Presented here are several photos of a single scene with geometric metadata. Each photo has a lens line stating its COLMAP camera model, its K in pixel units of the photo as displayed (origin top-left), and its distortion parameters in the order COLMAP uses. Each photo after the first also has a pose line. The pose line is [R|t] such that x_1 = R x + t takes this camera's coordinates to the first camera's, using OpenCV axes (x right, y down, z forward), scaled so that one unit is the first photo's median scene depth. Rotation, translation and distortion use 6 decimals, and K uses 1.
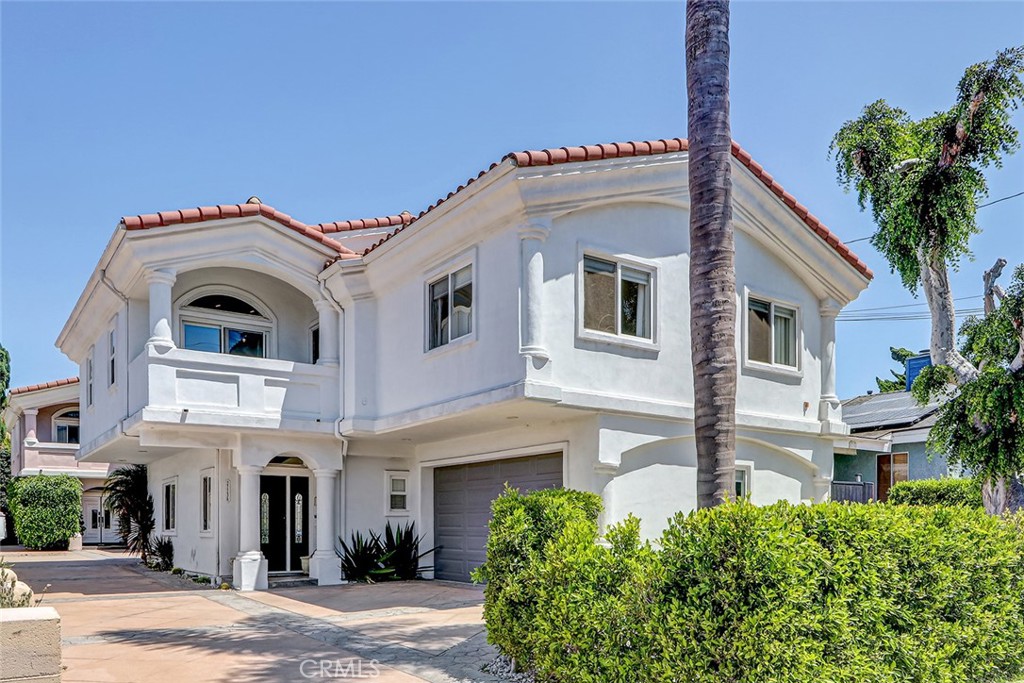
lens RADIAL K [[764.3, 0, 490.4], [0, 764.3, 536.3], [0, 0, 1]] dist [0.002412, 0.001022]
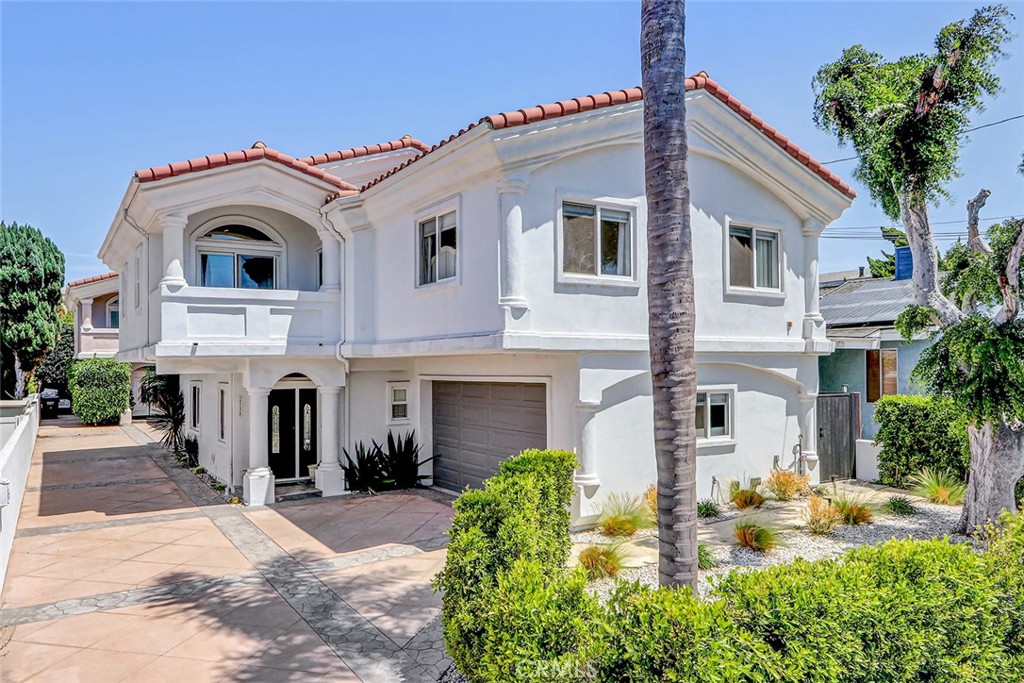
lens RADIAL K [[693.9, 0, 468.4], [0, 693.9, 364.9], [0, 0, 1]] dist [0.002435, 0.002028]
pose [[0.997982, -0.008165, -0.062967, 0.044874], [0.007384, 0.999893, -0.012627, -0.117668], [0.063063, 0.012136, 0.997936, 0.048928]]
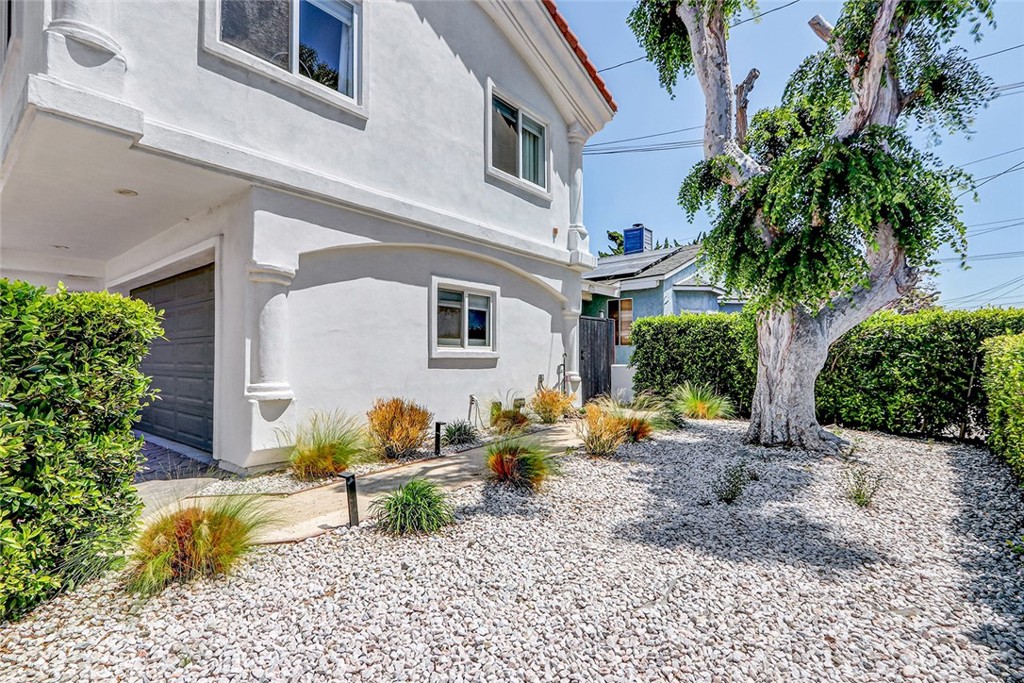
lens RADIAL K [[476.8, 0, 486.7], [0, 476.8, 366.2], [0, 0, 1]] dist [0.000549, 0.000108]
pose [[0.966273, -0.005060, 0.257471, 0.195923], [0.004077, 0.999982, 0.004351, -0.011146], [-0.257489, -0.003155, 0.966276, 0.495692]]
